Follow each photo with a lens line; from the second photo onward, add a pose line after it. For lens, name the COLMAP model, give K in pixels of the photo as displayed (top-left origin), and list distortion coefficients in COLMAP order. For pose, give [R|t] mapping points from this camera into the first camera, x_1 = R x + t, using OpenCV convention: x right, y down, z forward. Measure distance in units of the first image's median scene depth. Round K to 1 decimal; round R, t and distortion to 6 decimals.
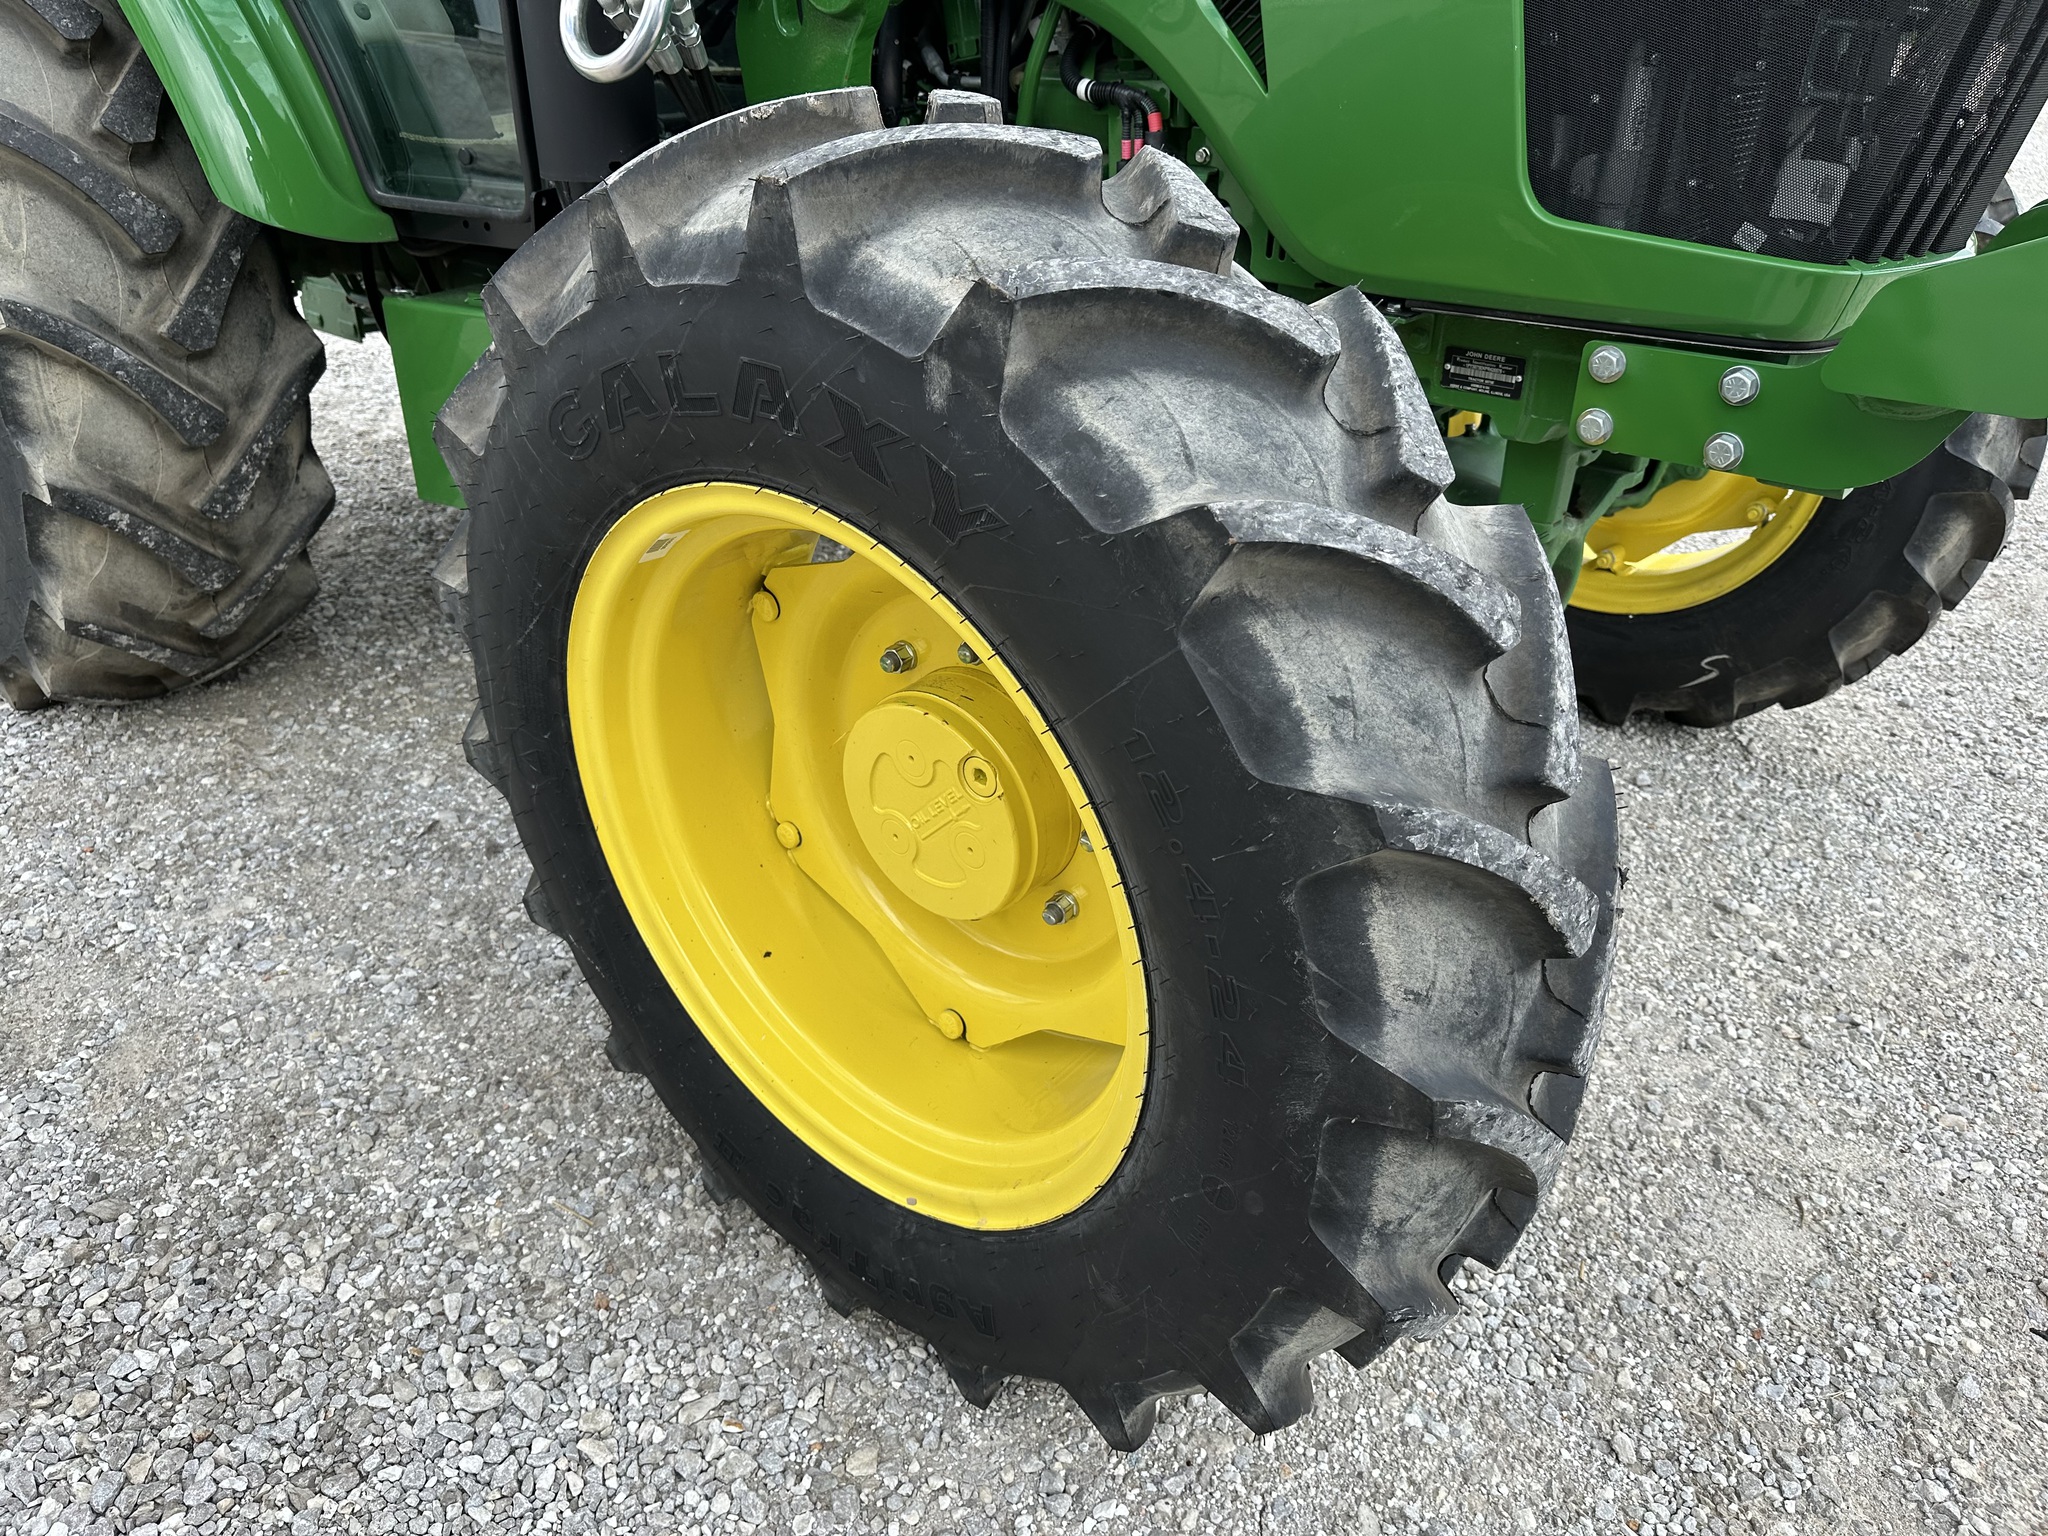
lens RADIAL K [[1440.5, 0, 1040.3], [0, 1440.5, 759.3], [0, 0, 1]] dist [0.055383, -0.072616]
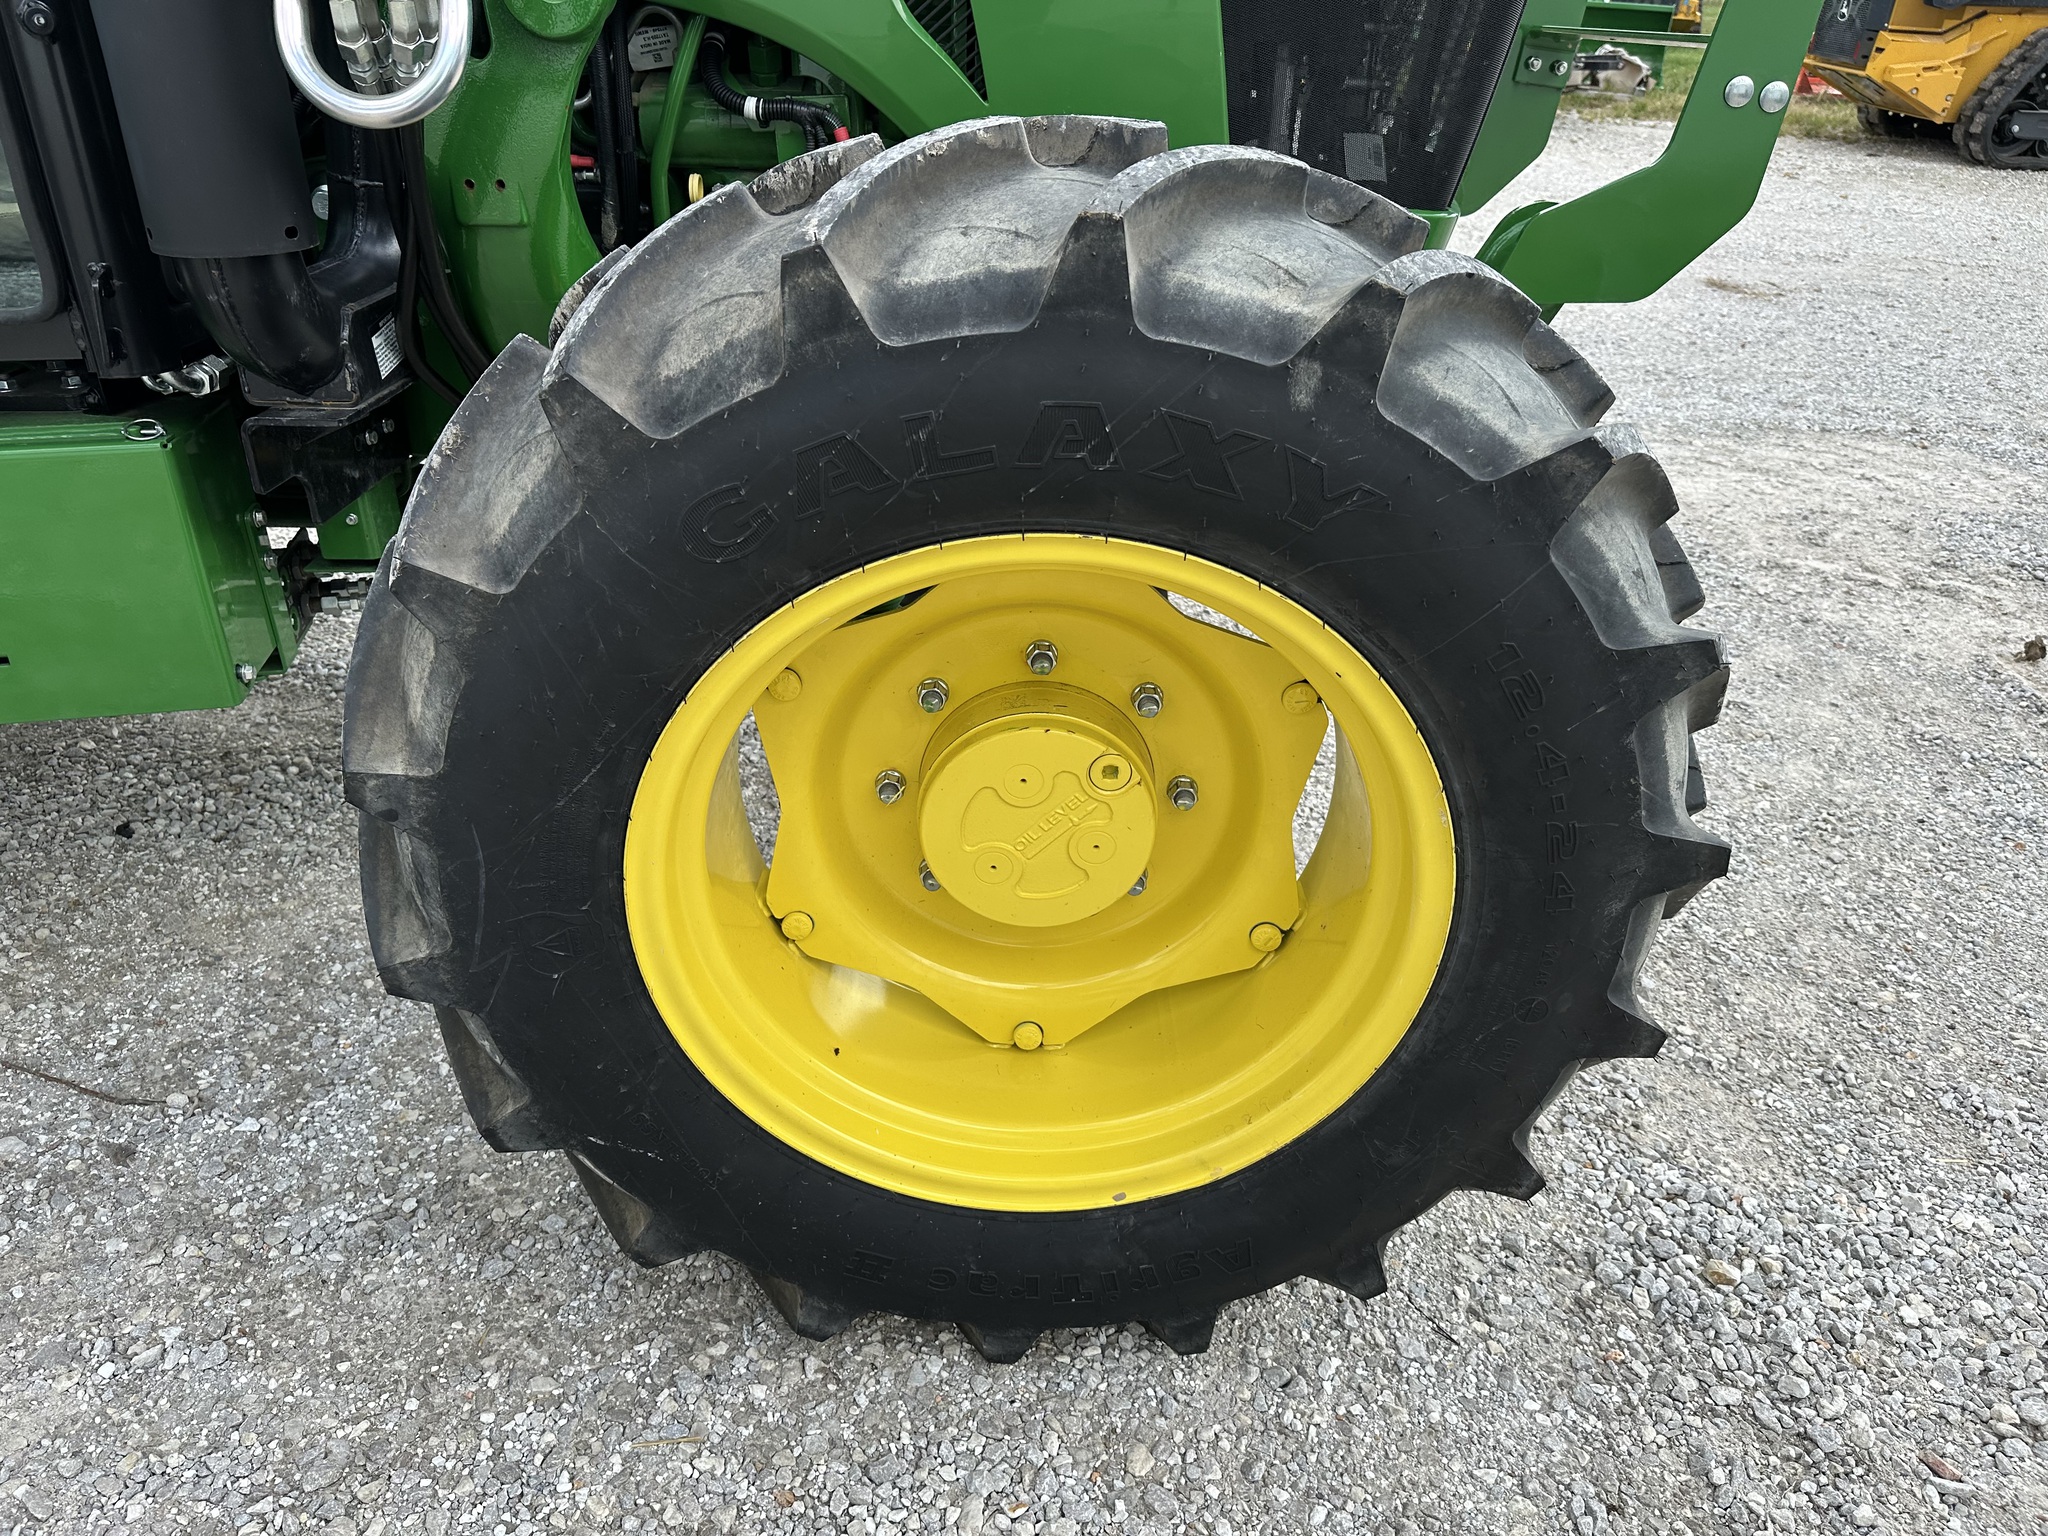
lens RADIAL K [[1436.9, 0, 1011.7], [0, 1436.9, 758.6], [0, 0, 1]] dist [0.050127, -0.064440]
pose [[0.773189, -0.301387, 0.557983, -0.628947], [0.299444, 0.949098, 0.097707, -0.112414], [-0.559028, 0.091539, 0.824080, 0.175526]]
